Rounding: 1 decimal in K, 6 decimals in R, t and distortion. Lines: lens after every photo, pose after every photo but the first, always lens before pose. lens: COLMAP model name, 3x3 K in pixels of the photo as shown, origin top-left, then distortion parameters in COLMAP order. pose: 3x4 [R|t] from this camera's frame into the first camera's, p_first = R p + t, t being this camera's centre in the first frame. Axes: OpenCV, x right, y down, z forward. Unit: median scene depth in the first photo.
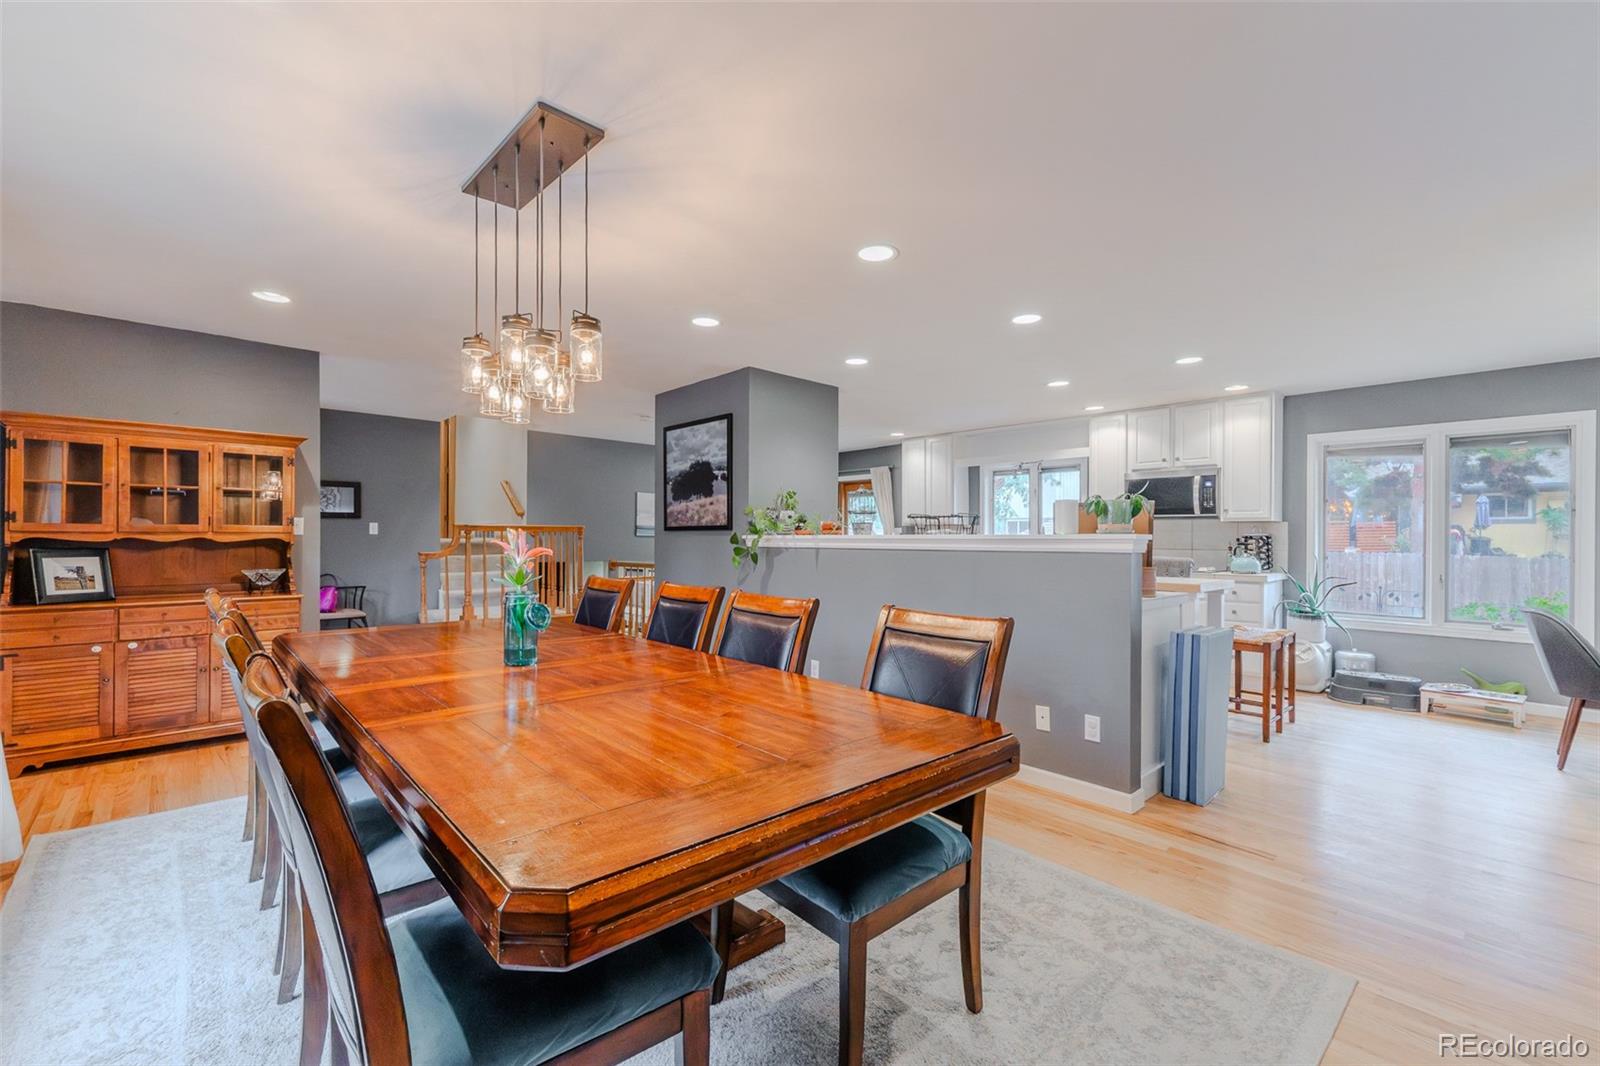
lens RADIAL K [[684.8, 0, 799.3], [0, 684.8, 537.6], [0, 0, 1]] dist [0.008678, -0.001803]
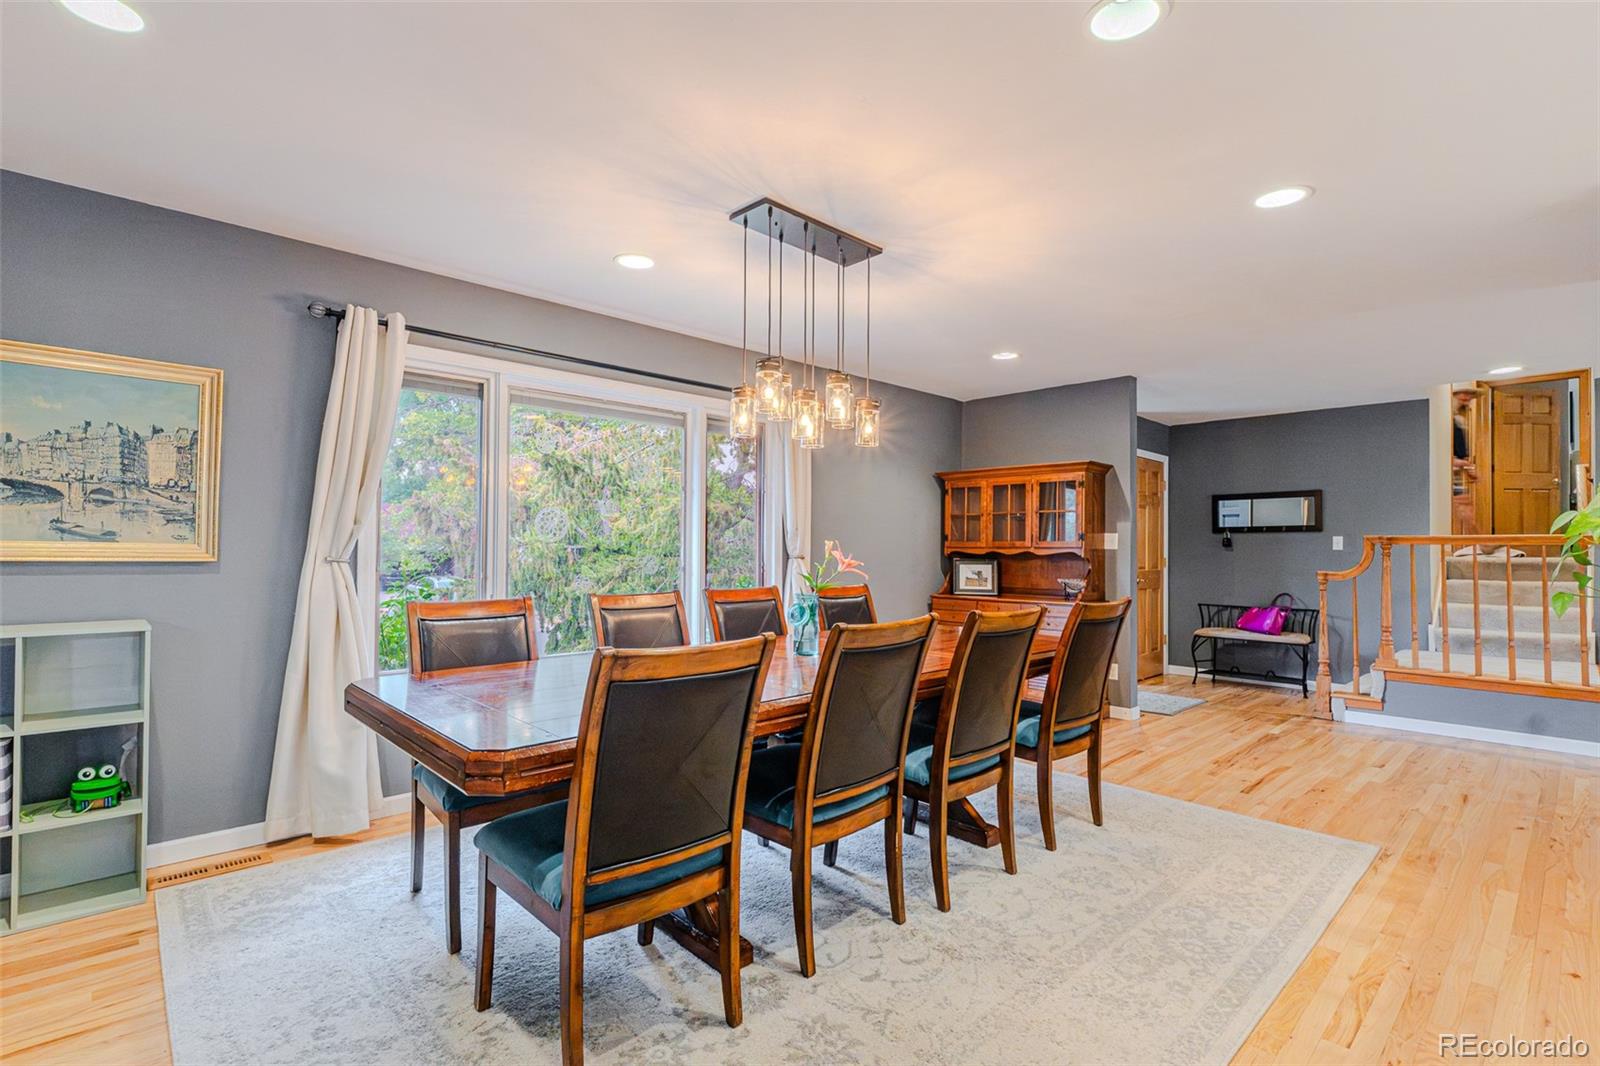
lens RADIAL K [[757.2, 0, 800.0], [0, 757.2, 533.0], [0, 0, 1]] dist [0.021624, -0.000054]
pose [[0.009821, -0.022437, -0.999700, 0.388811], [-0.007284, 0.999720, -0.022509, 0.000352], [0.999925, 0.007503, 0.009654, 0.415760]]
